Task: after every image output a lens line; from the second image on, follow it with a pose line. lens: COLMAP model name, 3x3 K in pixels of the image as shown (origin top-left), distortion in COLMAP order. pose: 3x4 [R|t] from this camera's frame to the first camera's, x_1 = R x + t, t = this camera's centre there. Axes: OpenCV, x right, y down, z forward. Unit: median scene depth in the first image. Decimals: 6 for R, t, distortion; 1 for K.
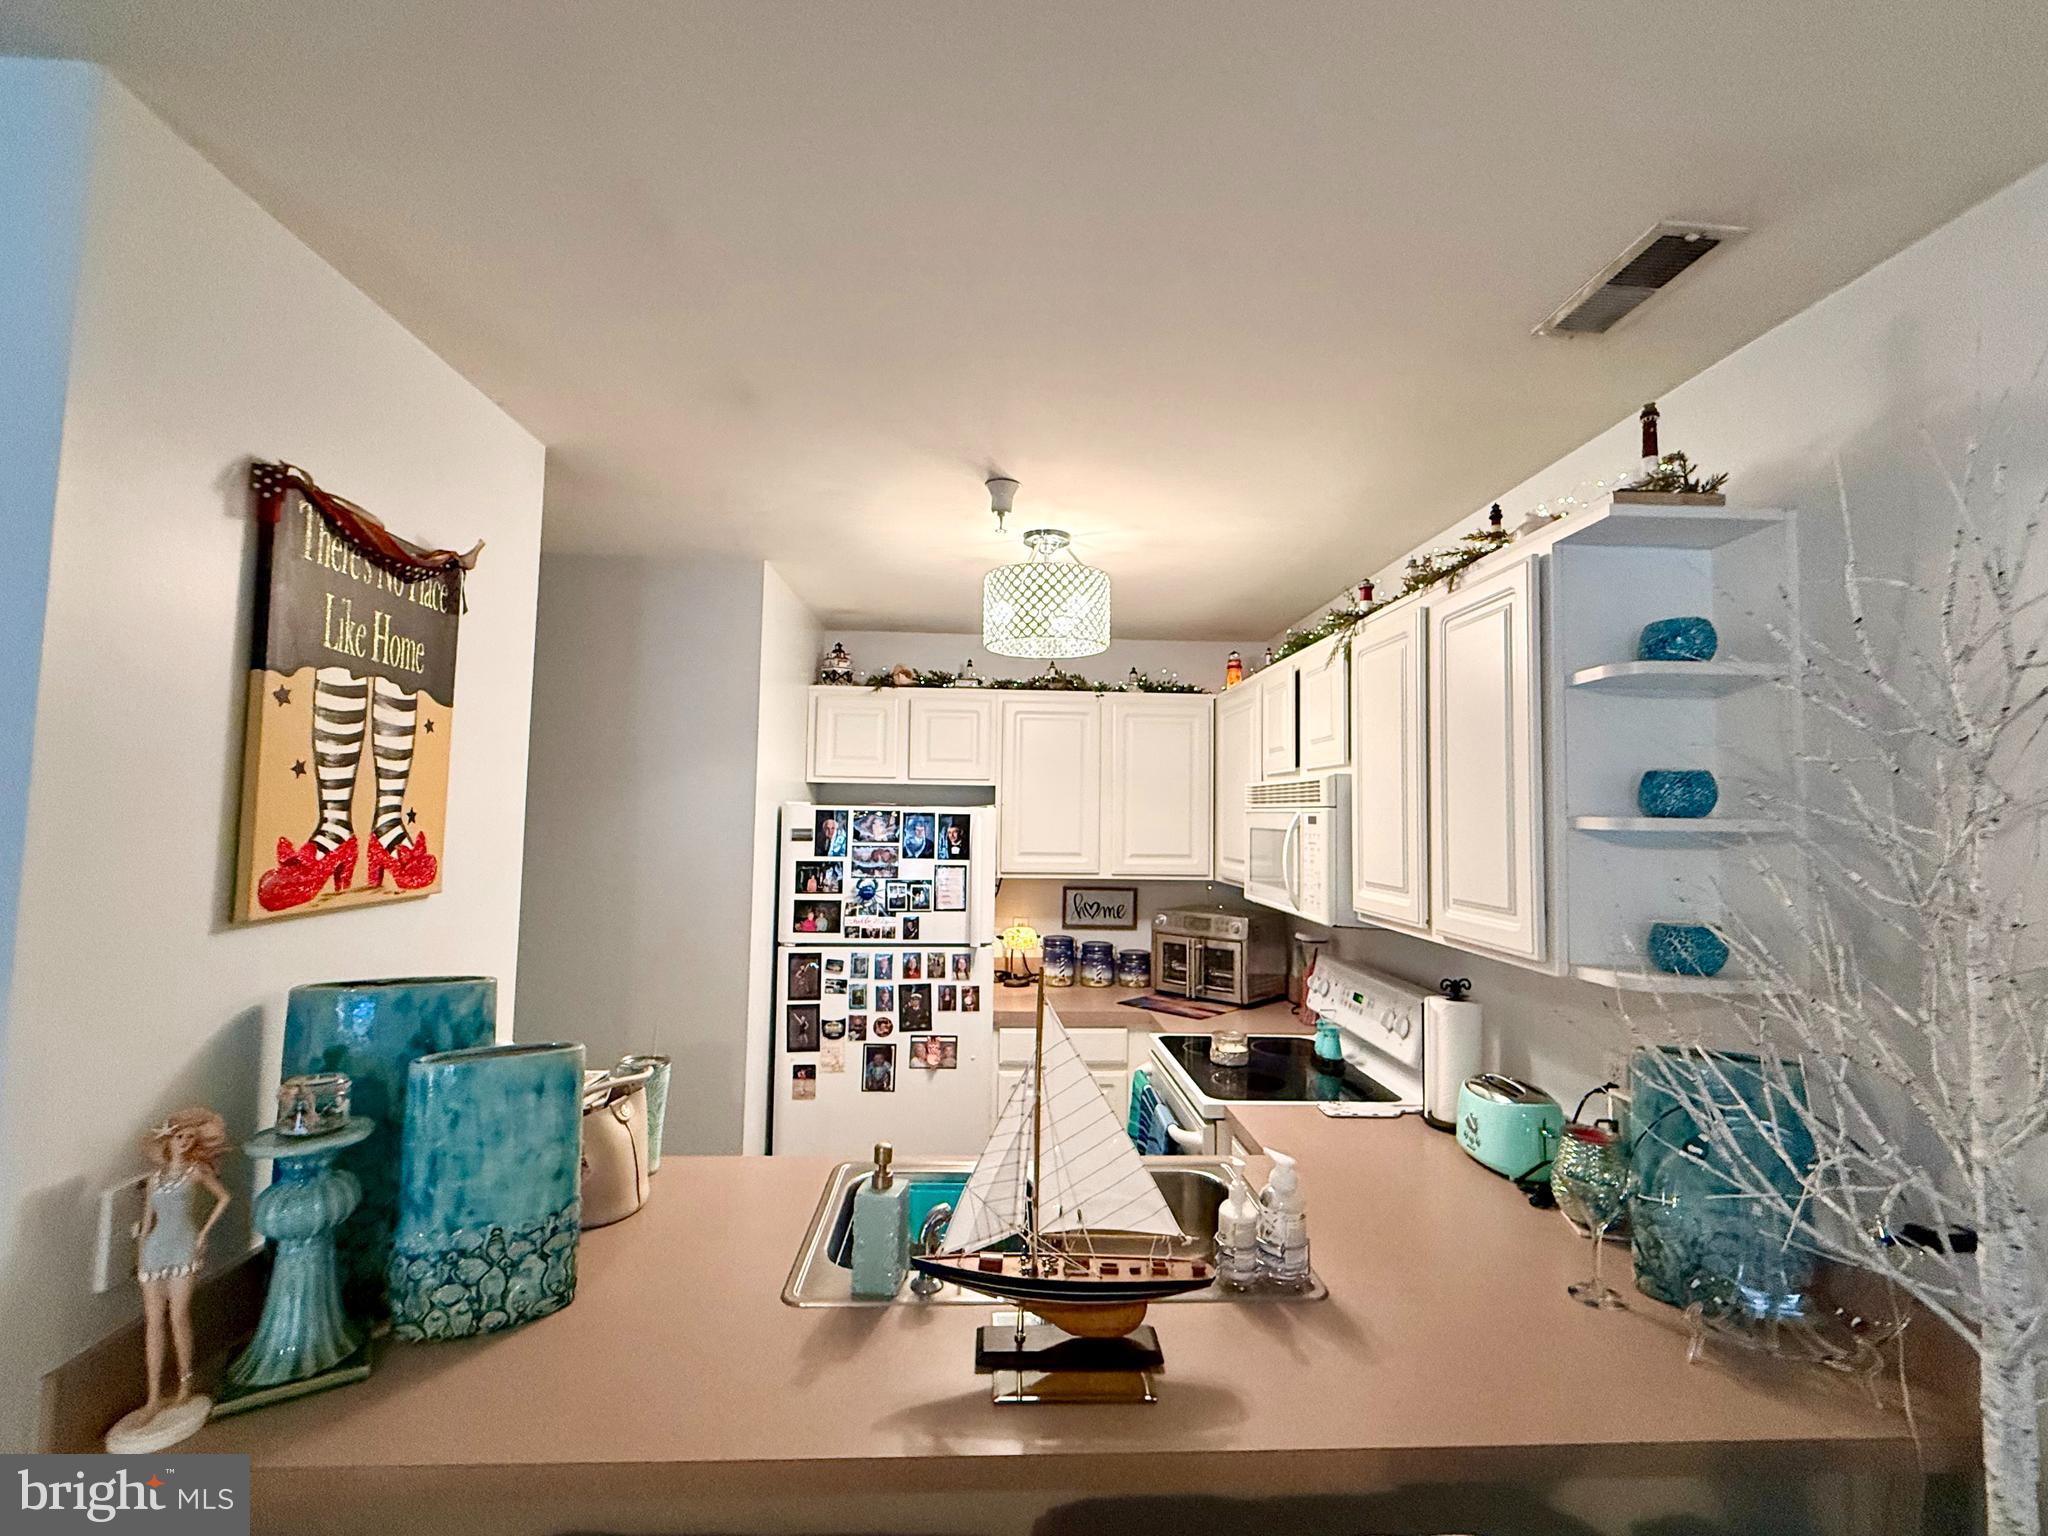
lens RADIAL K [[908.7, 0, 1019.7], [0, 908.7, 764.5], [0, 0, 1]] dist [-0.004090, -0.000073]
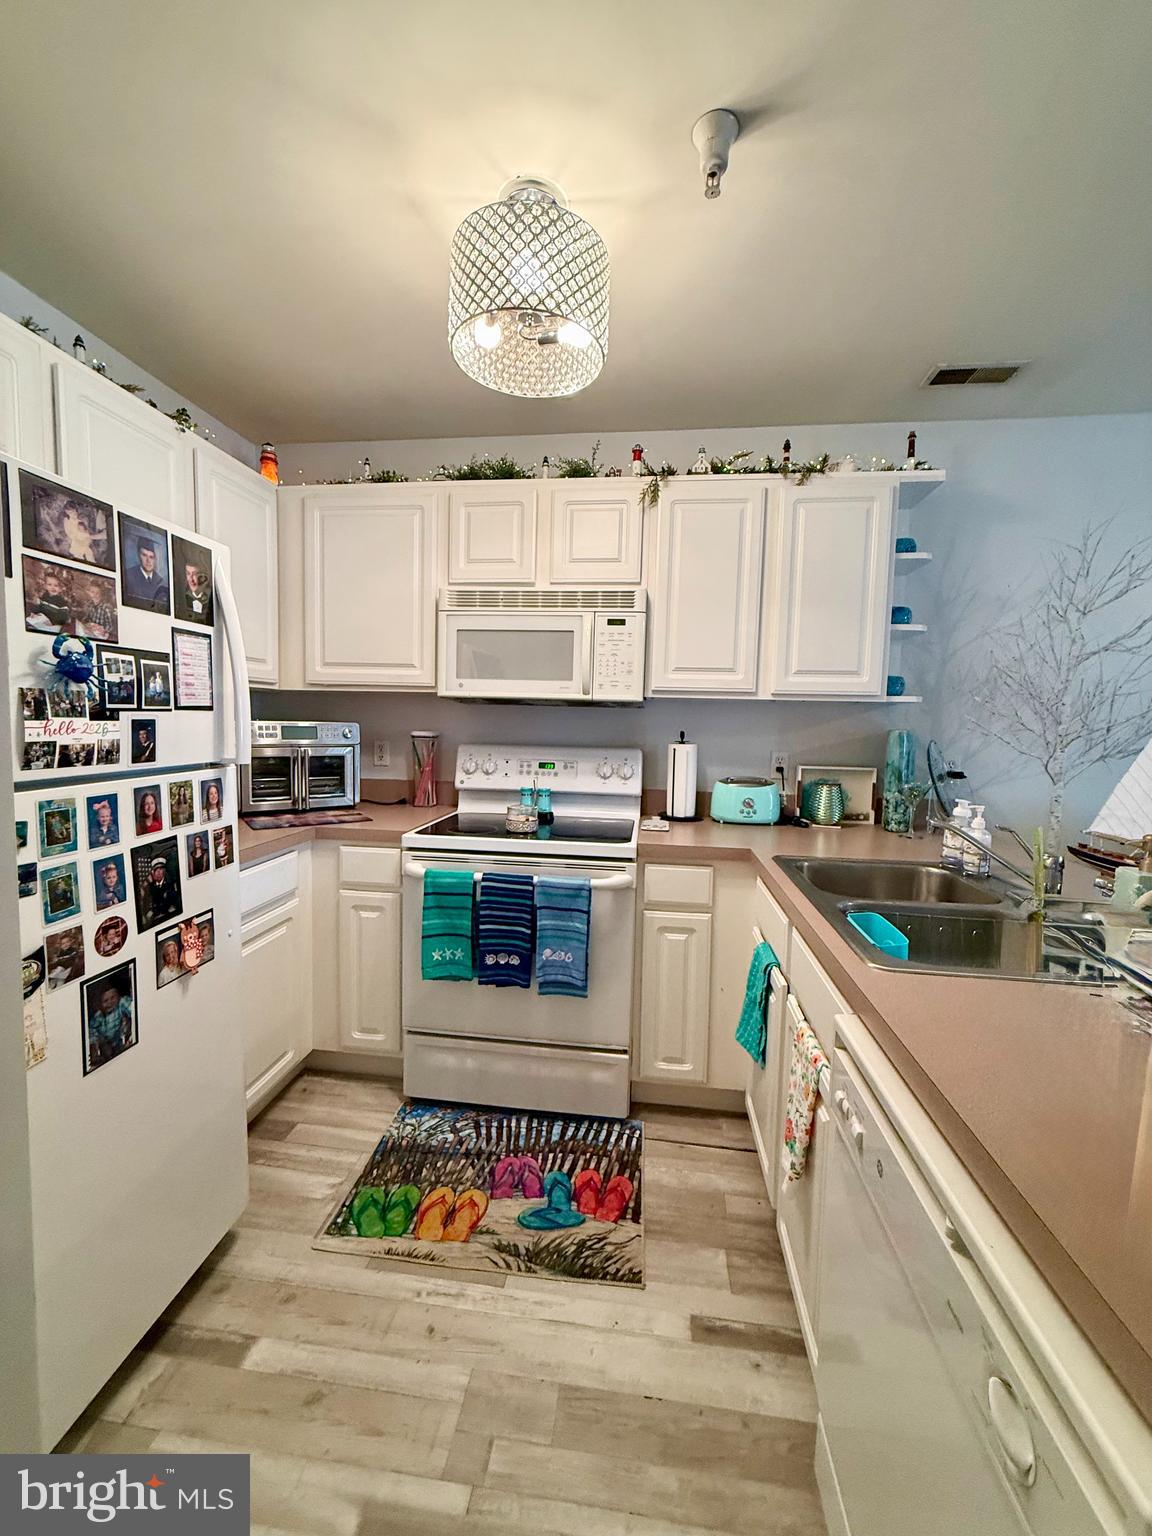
lens RADIAL K [[613.0, 0, 576.3], [0, 613.0, 768.3], [0, 0, 1]] dist [0.000297, -0.000292]
pose [[0.167712, -0.090669, 0.981658, -0.433179], [-0.076773, 0.991536, 0.104698, 0.139458], [-0.982842, -0.092924, 0.159332, 0.694469]]
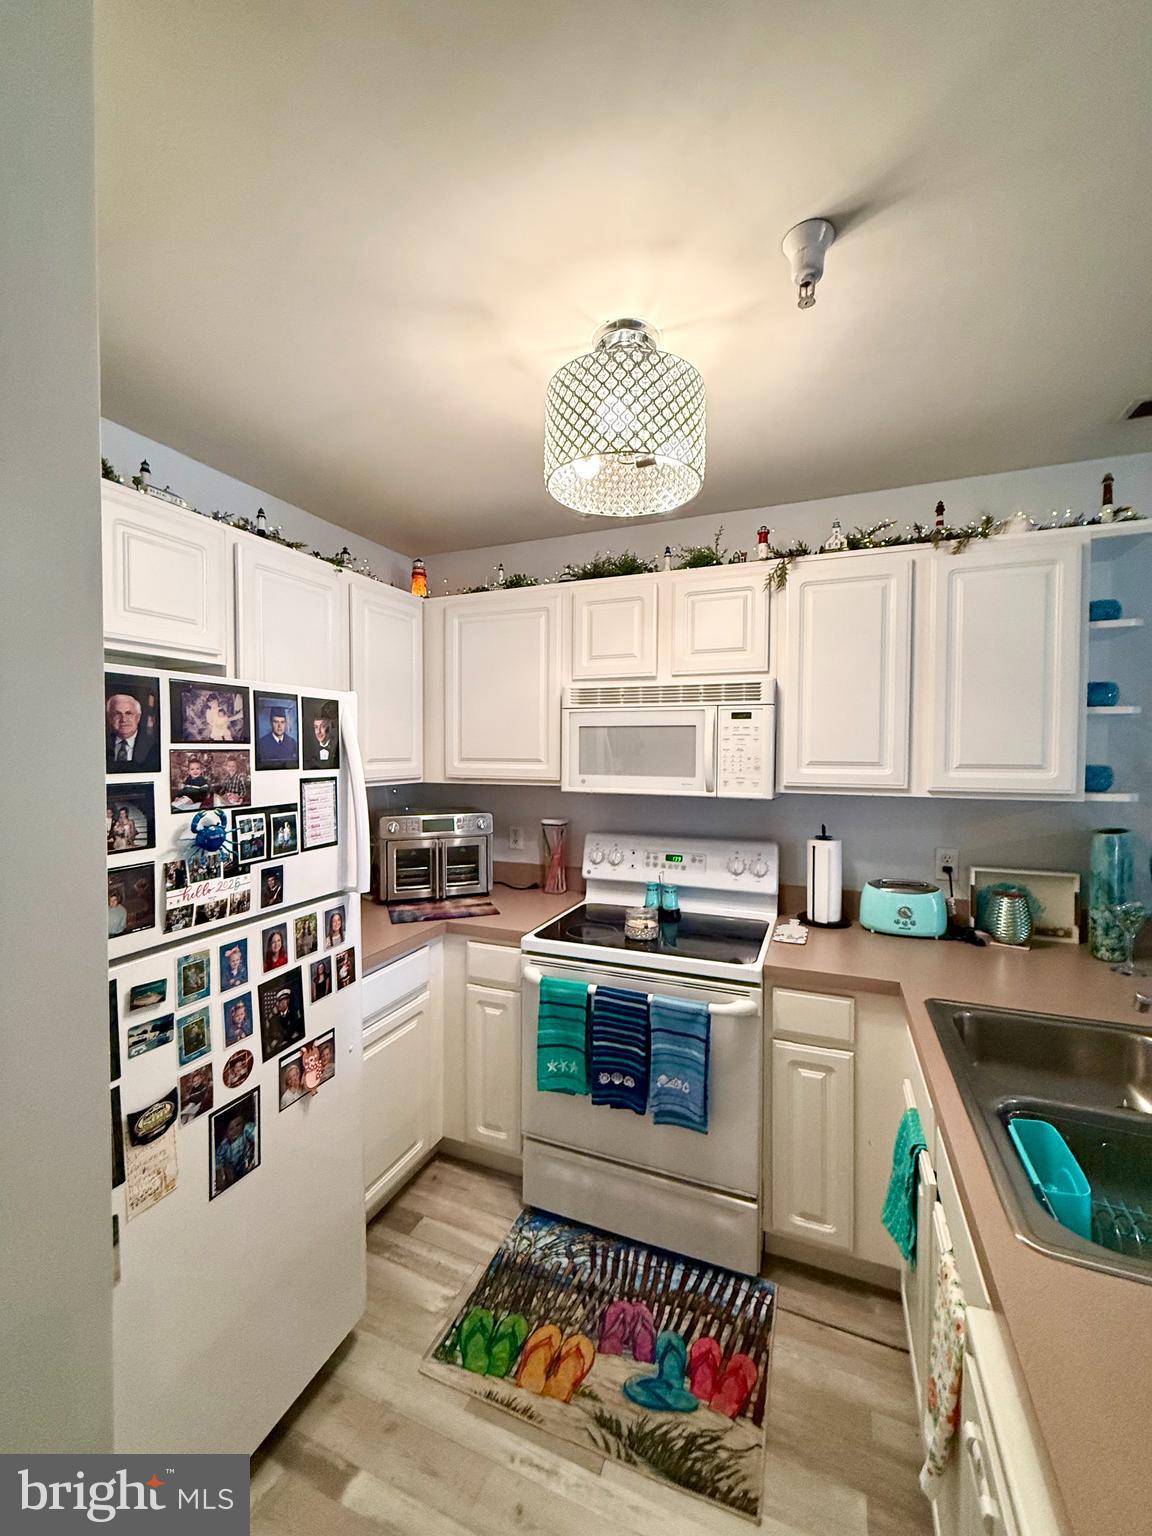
lens RADIAL K [[613.0, 0, 575.3], [0, 613.0, 767.3], [0, 0, 1]] dist [0.000297, -0.000292]
pose [[0.423142, -0.040859, 0.905142, -0.397944], [-0.046626, 0.996677, 0.066788, 0.066391], [-0.904863, -0.070463, 0.419831, 0.659091]]
